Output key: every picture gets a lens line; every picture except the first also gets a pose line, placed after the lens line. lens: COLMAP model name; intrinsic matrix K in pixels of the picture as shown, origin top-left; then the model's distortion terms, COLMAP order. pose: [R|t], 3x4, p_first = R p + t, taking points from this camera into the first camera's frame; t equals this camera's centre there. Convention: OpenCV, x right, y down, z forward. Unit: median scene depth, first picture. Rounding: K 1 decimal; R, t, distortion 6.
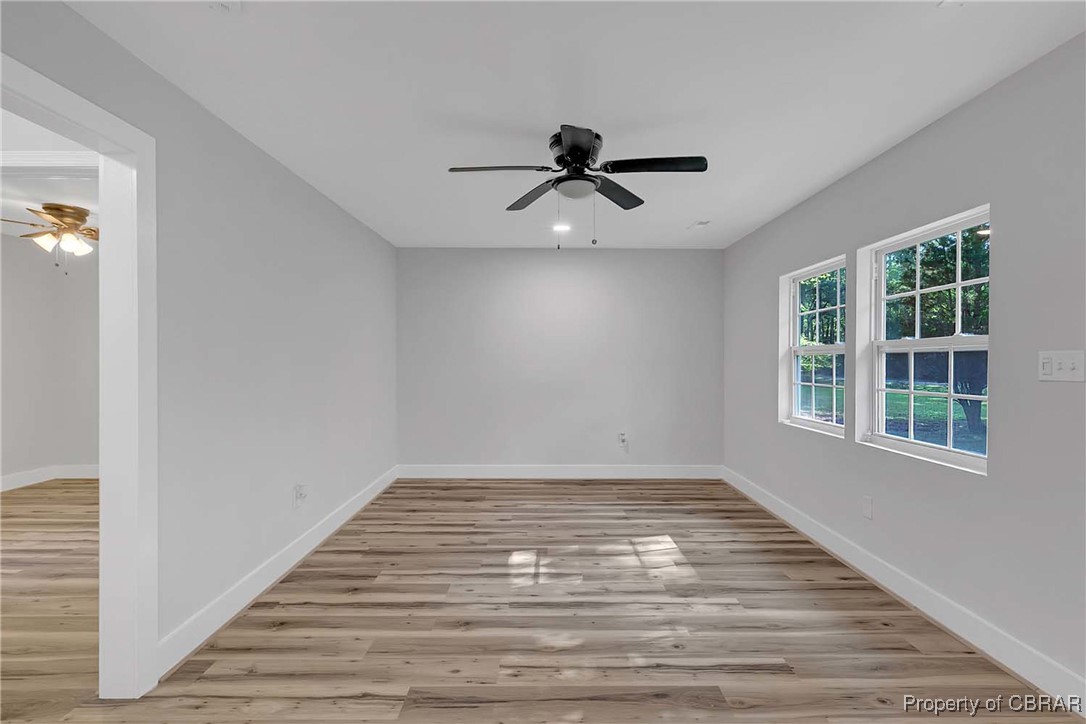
lens RADIAL K [[515.7, 0, 550.9], [0, 515.7, 363.6], [0, 0, 1]] dist [0.001831, -0.000193]
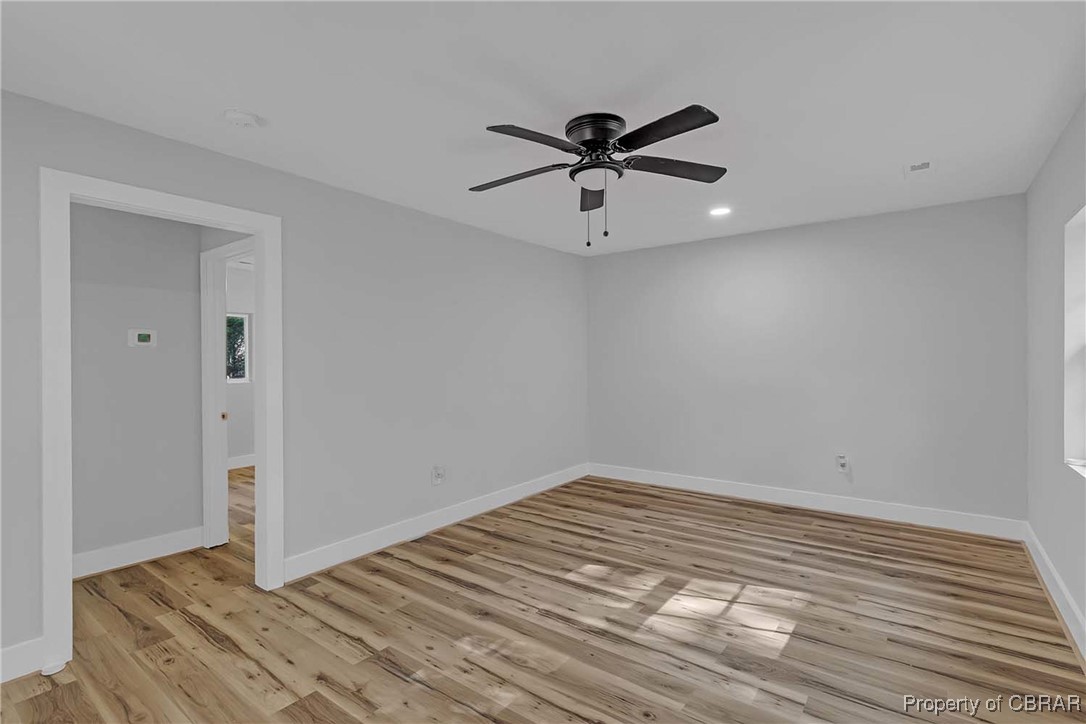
lens RADIAL K [[515.7, 0, 545.0], [0, 515.7, 361.3], [0, 0, 1]] dist [0.001831, -0.000193]
pose [[0.790129, -0.004581, -0.612924, 0.390581], [0.000798, 0.999979, -0.006446, -0.004412], [0.612940, 0.004604, 0.790116, 0.158502]]
